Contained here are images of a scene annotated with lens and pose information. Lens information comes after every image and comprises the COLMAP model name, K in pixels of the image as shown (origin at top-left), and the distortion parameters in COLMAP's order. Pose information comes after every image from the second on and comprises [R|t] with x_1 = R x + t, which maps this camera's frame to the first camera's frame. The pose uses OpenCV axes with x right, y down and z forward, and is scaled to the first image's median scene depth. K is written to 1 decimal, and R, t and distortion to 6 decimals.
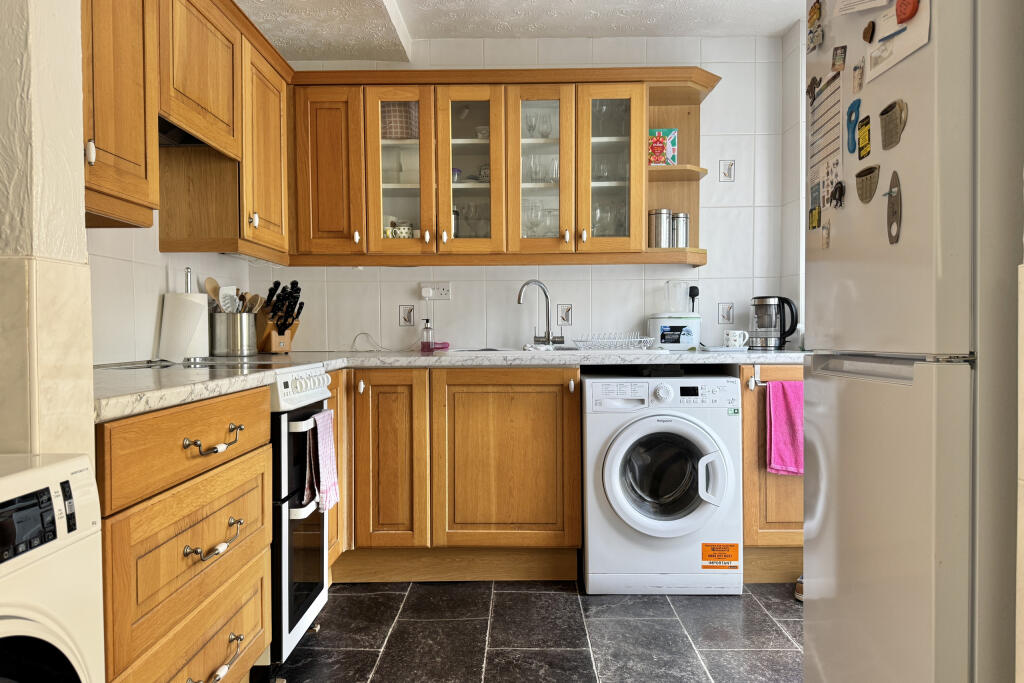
lens RADIAL K [[717.9, 0, 512.0], [0, 717.9, 341.5], [0, 0, 1]] dist [0.133528, -0.224564]
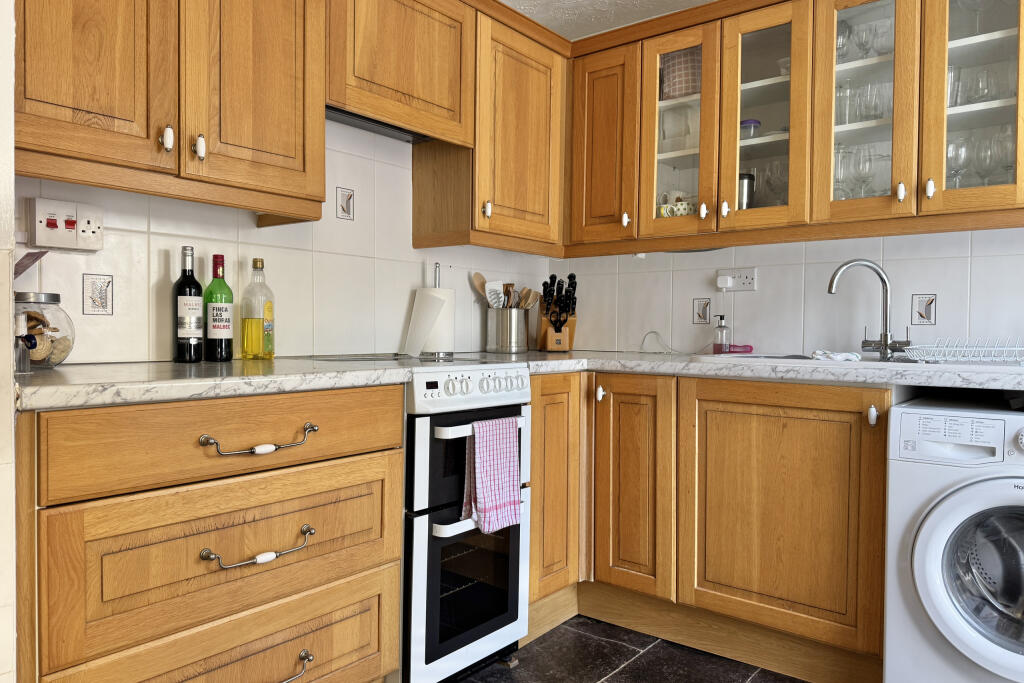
lens RADIAL K [[717.9, 0, 512.0], [0, 717.9, 341.5], [0, 0, 1]] dist [0.133528, -0.224564]
pose [[0.789870, 0.025972, -0.612725, 0.227759], [-0.026413, 0.999616, 0.008321, -0.003202], [0.612706, 0.009611, 0.790253, 0.258548]]
